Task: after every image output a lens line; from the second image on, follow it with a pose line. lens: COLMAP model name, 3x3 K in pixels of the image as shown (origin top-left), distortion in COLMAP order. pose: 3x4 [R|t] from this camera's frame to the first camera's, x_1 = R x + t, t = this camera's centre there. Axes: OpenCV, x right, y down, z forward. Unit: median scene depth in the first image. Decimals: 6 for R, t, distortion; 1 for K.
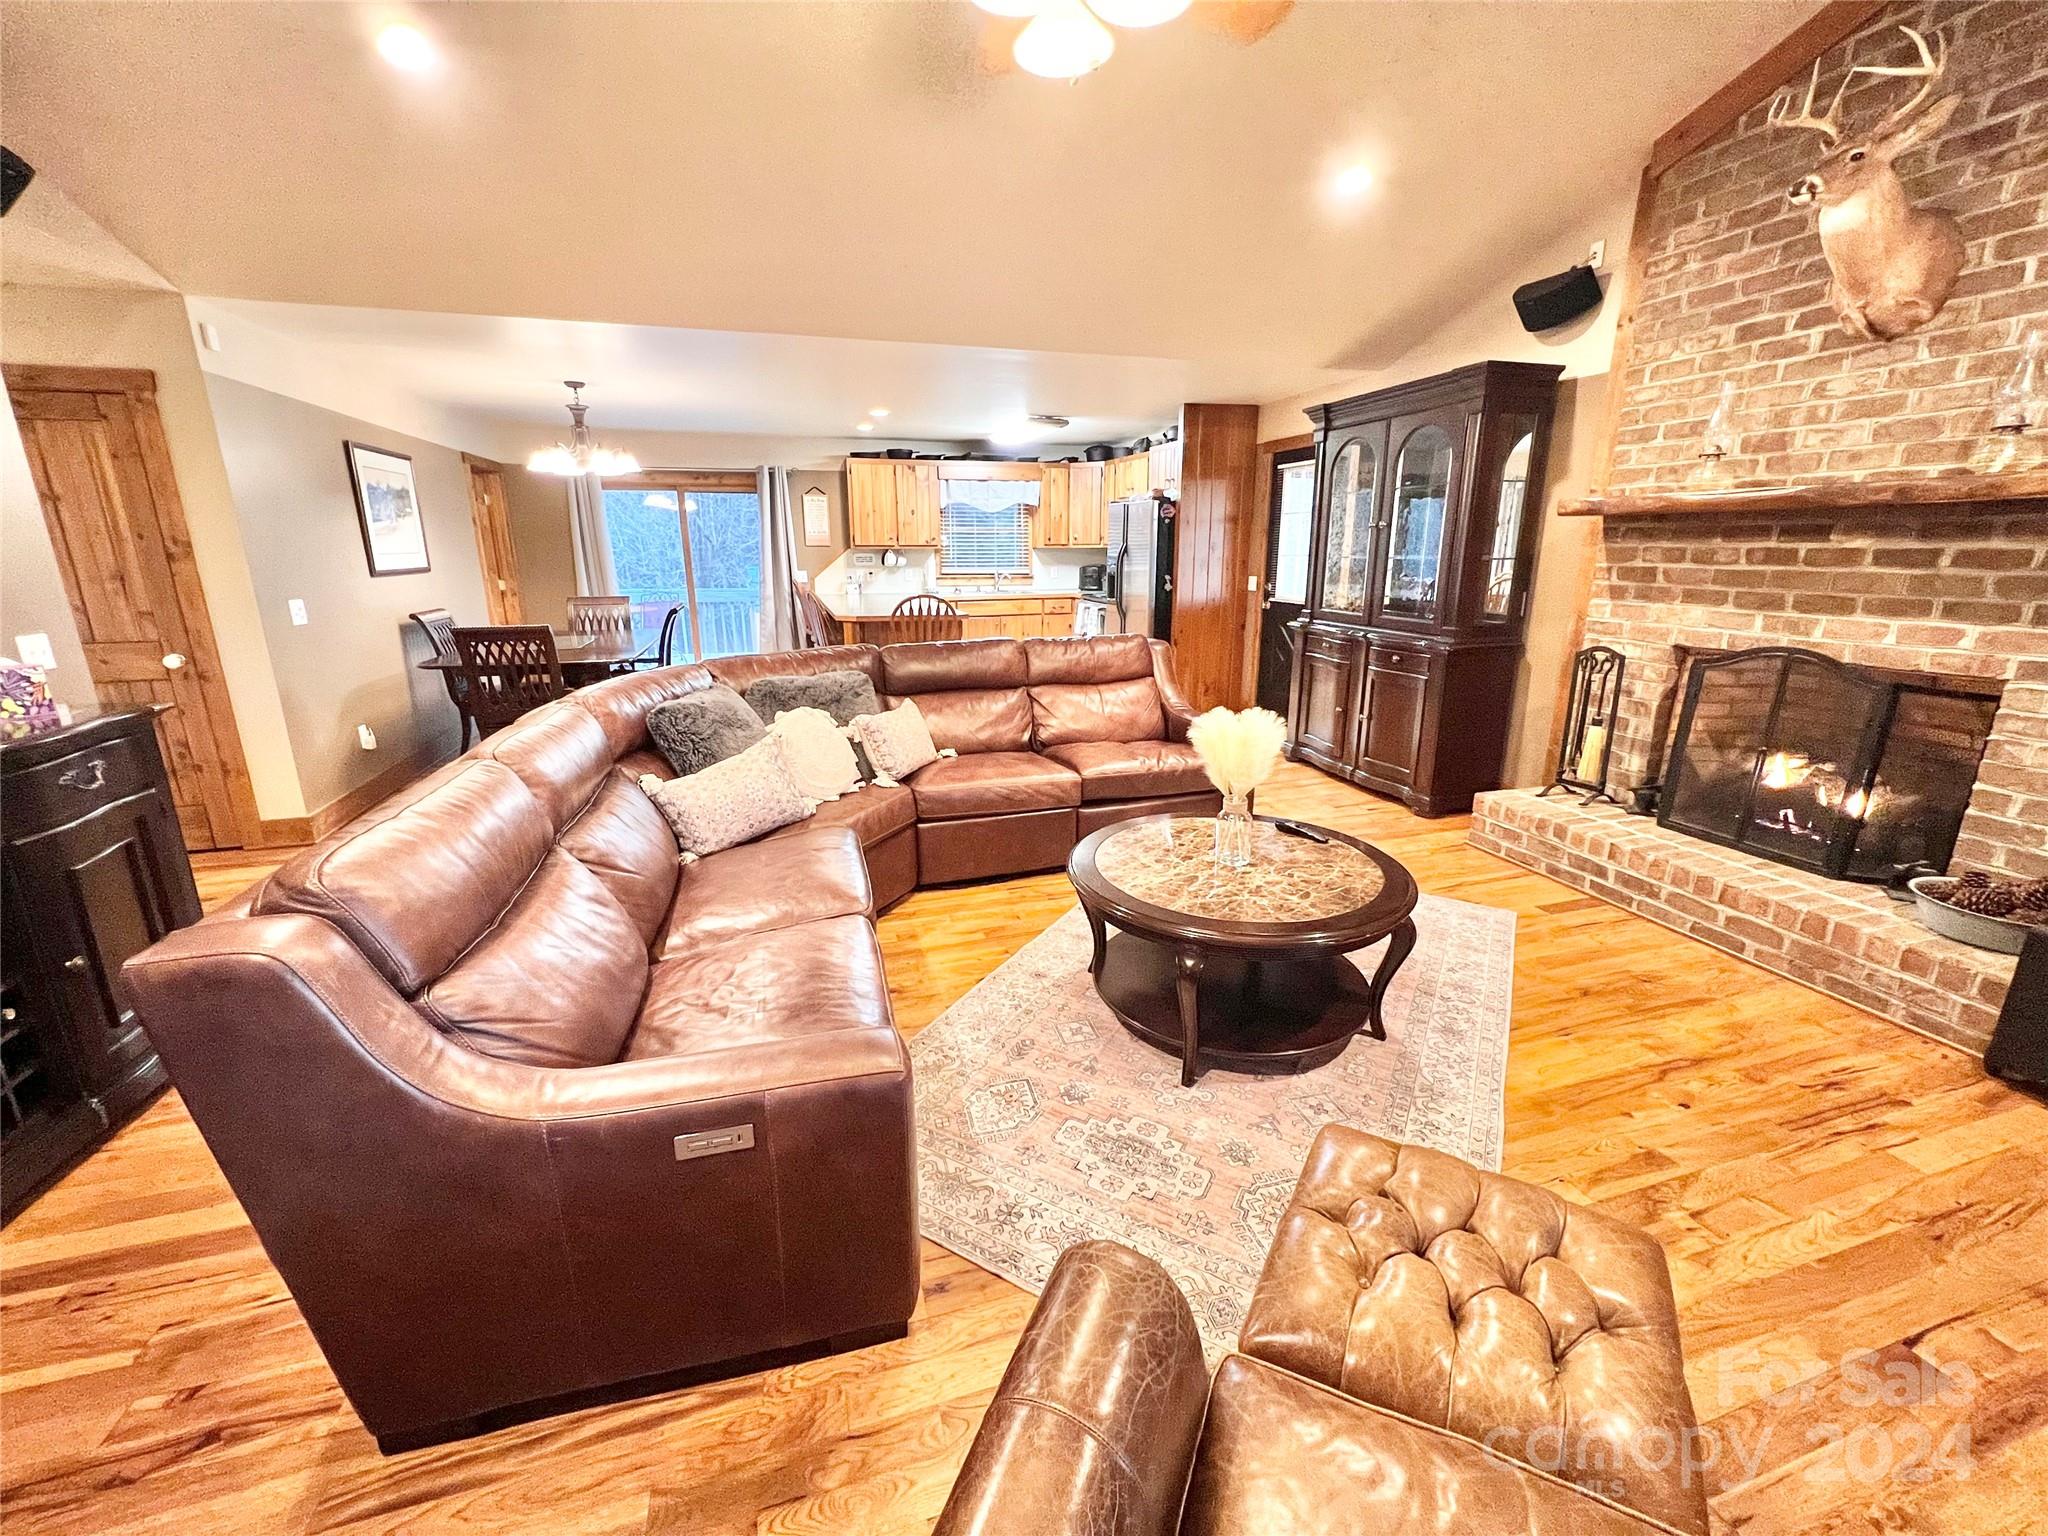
lens RADIAL K [[822.8, 0, 1024.4], [0, 822.8, 762.4], [0, 0, 1]] dist [-0.003871, -0.000416]
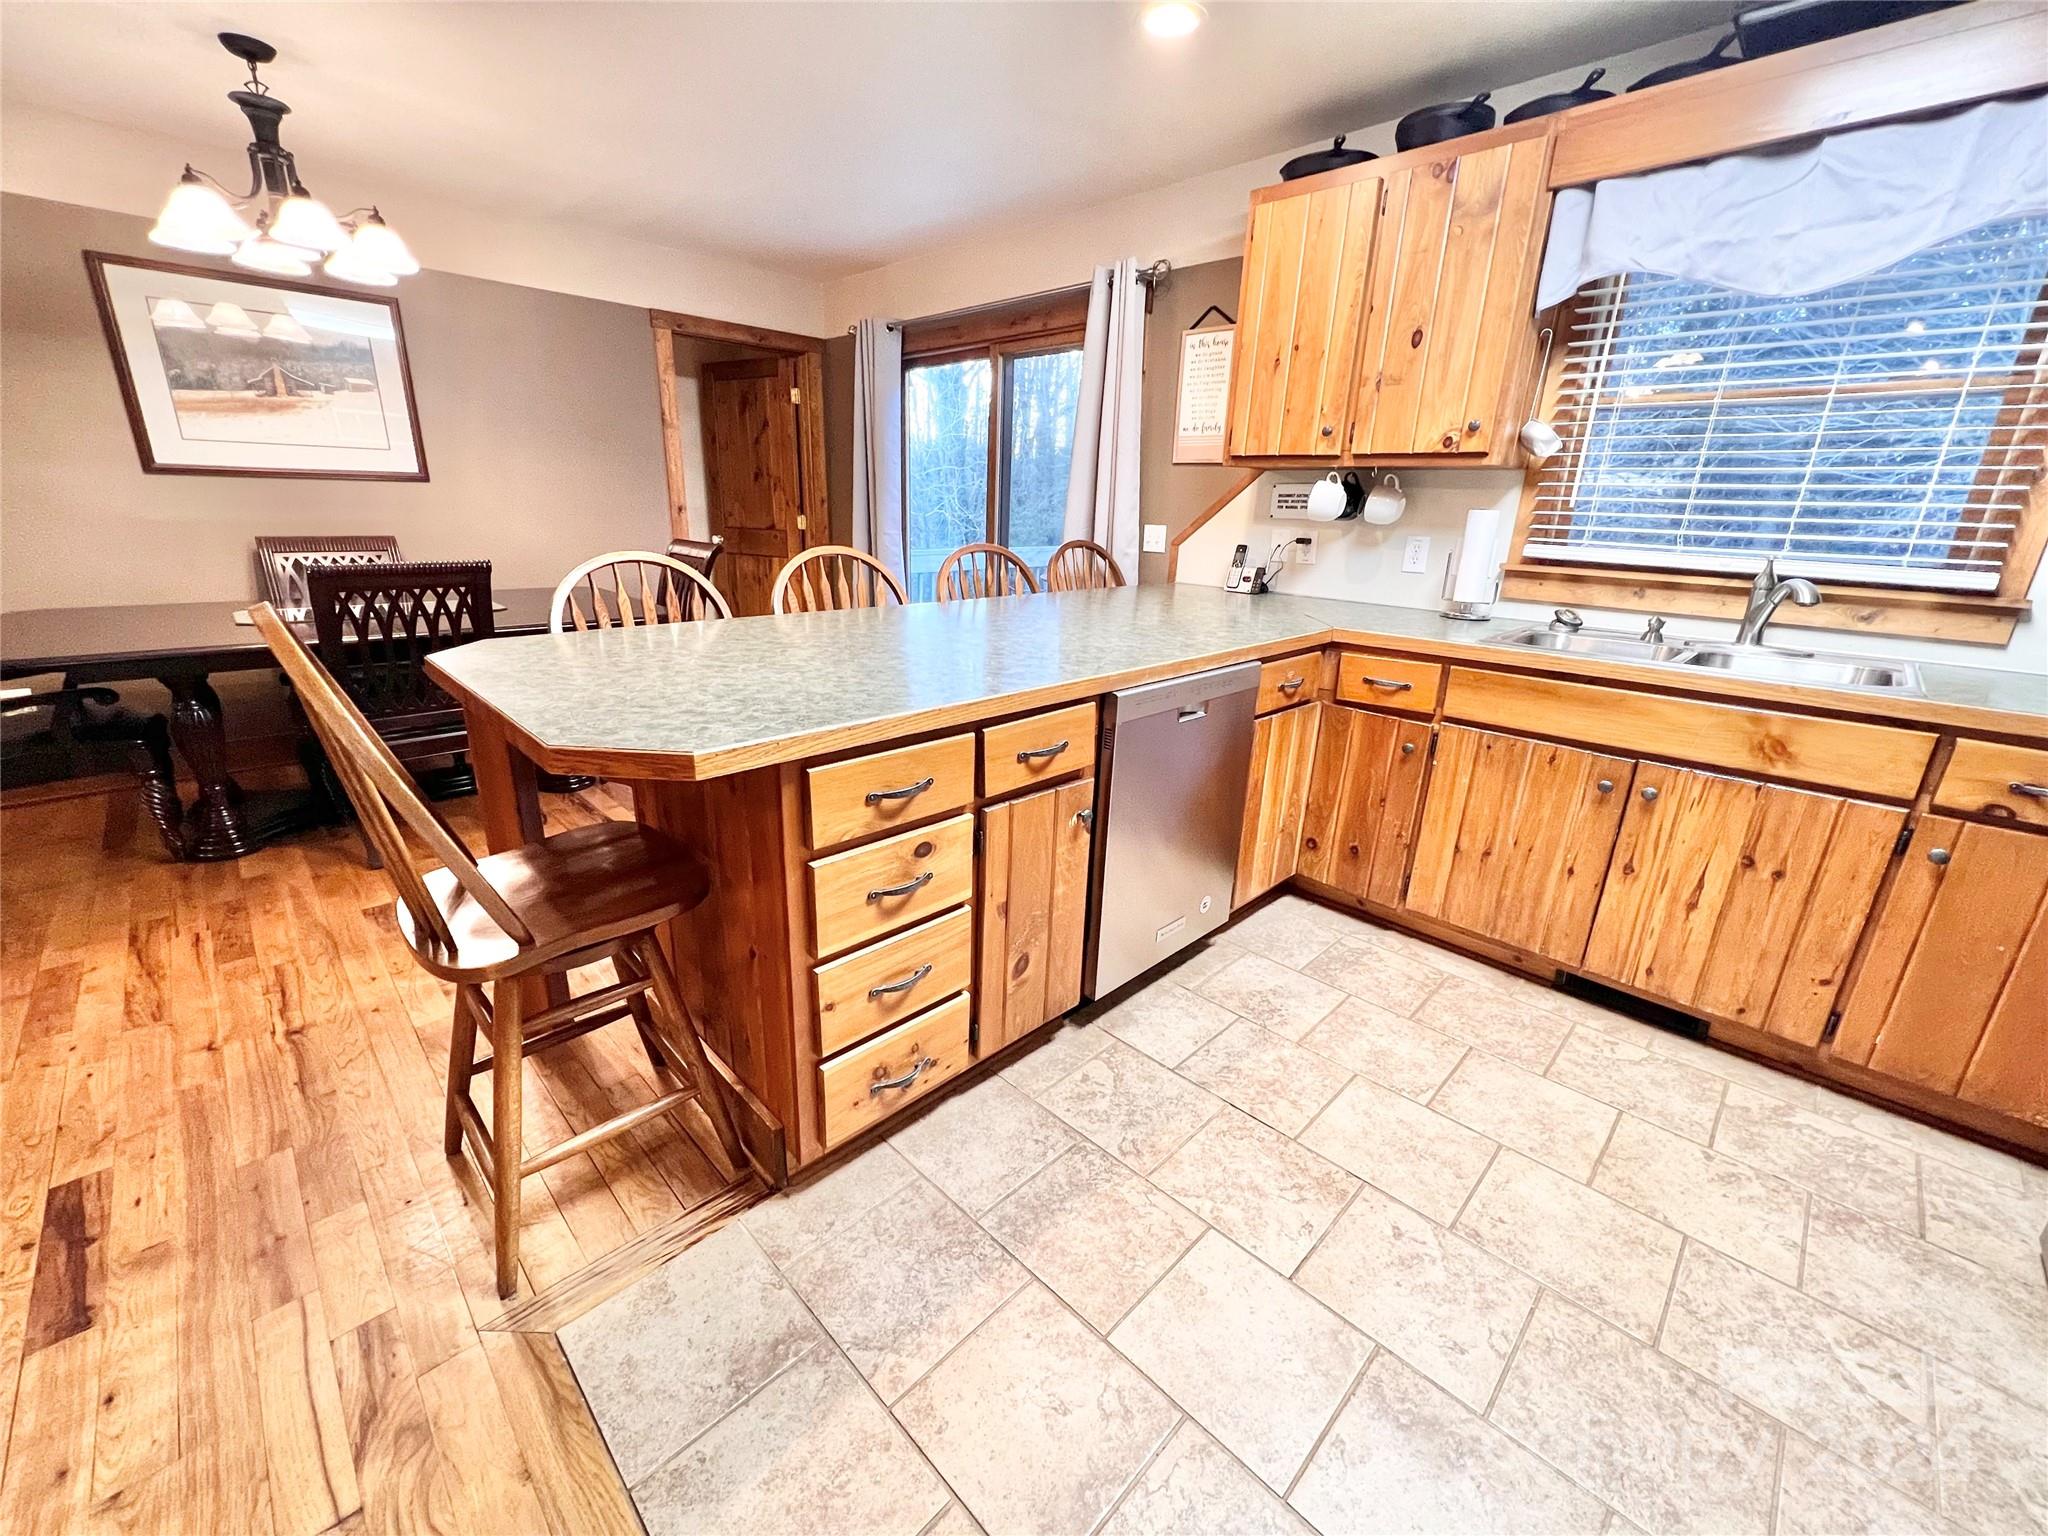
lens RADIAL K [[822.8, 0, 1019.9], [0, 822.8, 760.1], [0, 0, 1]] dist [-0.003871, -0.000416]
pose [[0.471476, 0.282936, -0.835259, 0.193786], [-0.256987, 0.950109, 0.176780, -0.401014], [0.843604, 0.131303, 0.520664, 1.694075]]
